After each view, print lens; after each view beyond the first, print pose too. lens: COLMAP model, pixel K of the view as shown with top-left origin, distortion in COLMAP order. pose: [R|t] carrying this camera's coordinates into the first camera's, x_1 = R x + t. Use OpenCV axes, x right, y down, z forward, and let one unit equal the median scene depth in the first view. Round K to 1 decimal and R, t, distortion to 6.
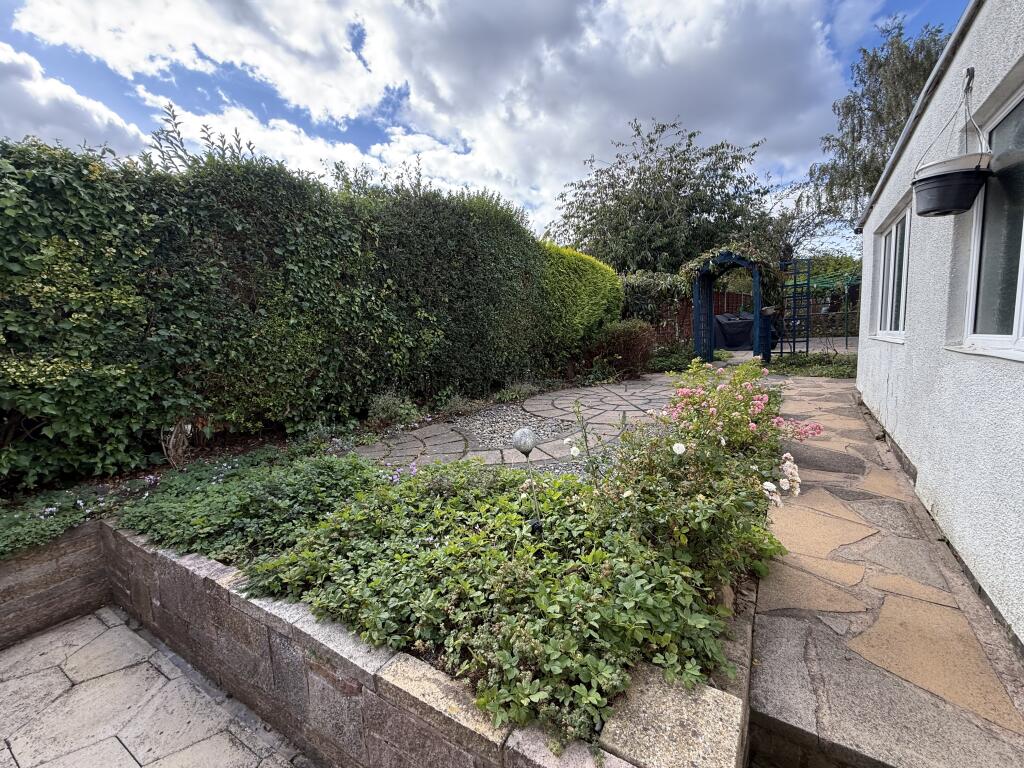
lens RADIAL K [[408.4, 0, 515.1], [0, 408.4, 381.1], [0, 0, 1]] dist [-0.001470, 0.000324]
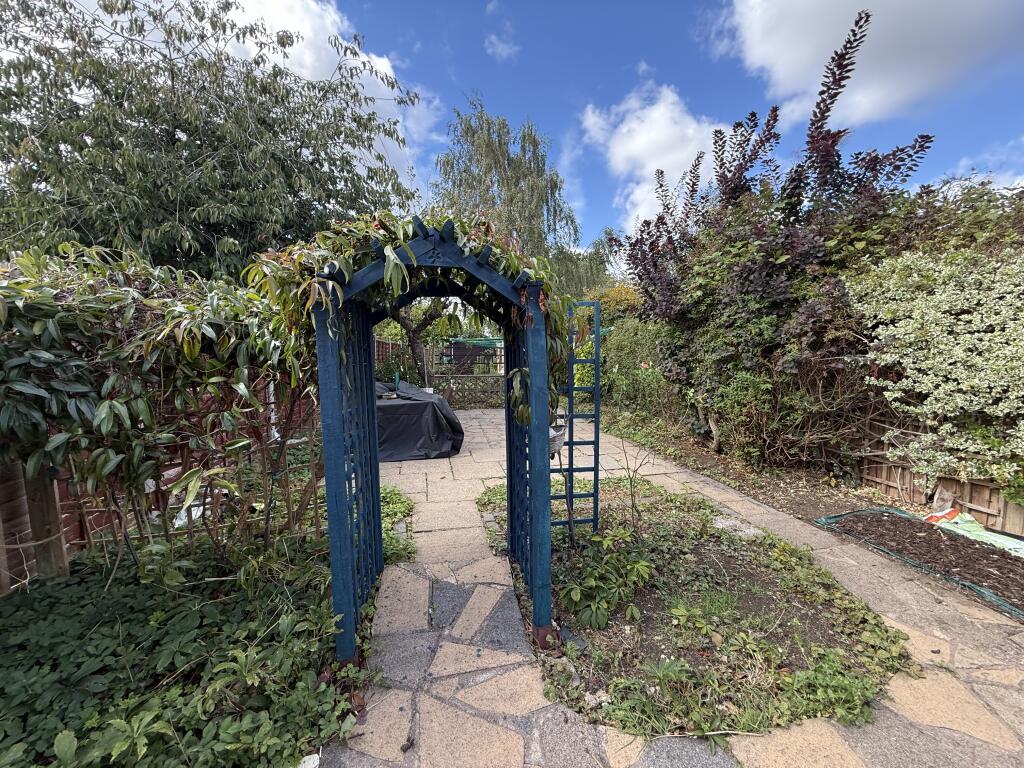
lens RADIAL K [[408.4, 0, 511.1], [0, 408.4, 383.7], [0, 0, 1]] dist [-0.001470, 0.000324]
pose [[0.637107, -0.003251, 0.770769, 0.323983], [0.064484, 0.996710, -0.049098, -0.188591], [-0.768073, 0.080983, 0.635220, 0.760332]]
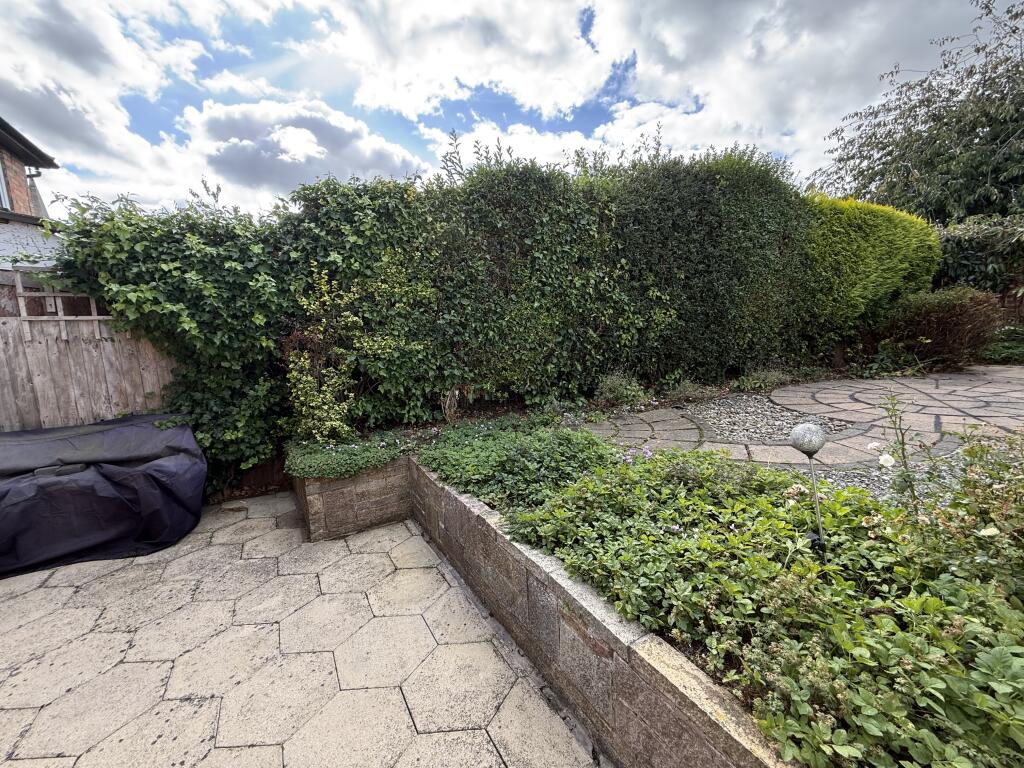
lens RADIAL K [[408.4, 0, 509.6], [0, 408.4, 381.8], [0, 0, 1]] dist [-0.001470, 0.000324]
pose [[0.868923, 0.060712, -0.491210, -0.029941], [-0.038313, 0.997721, 0.055541, 0.002355], [0.493463, -0.029441, 0.869269, -0.004103]]
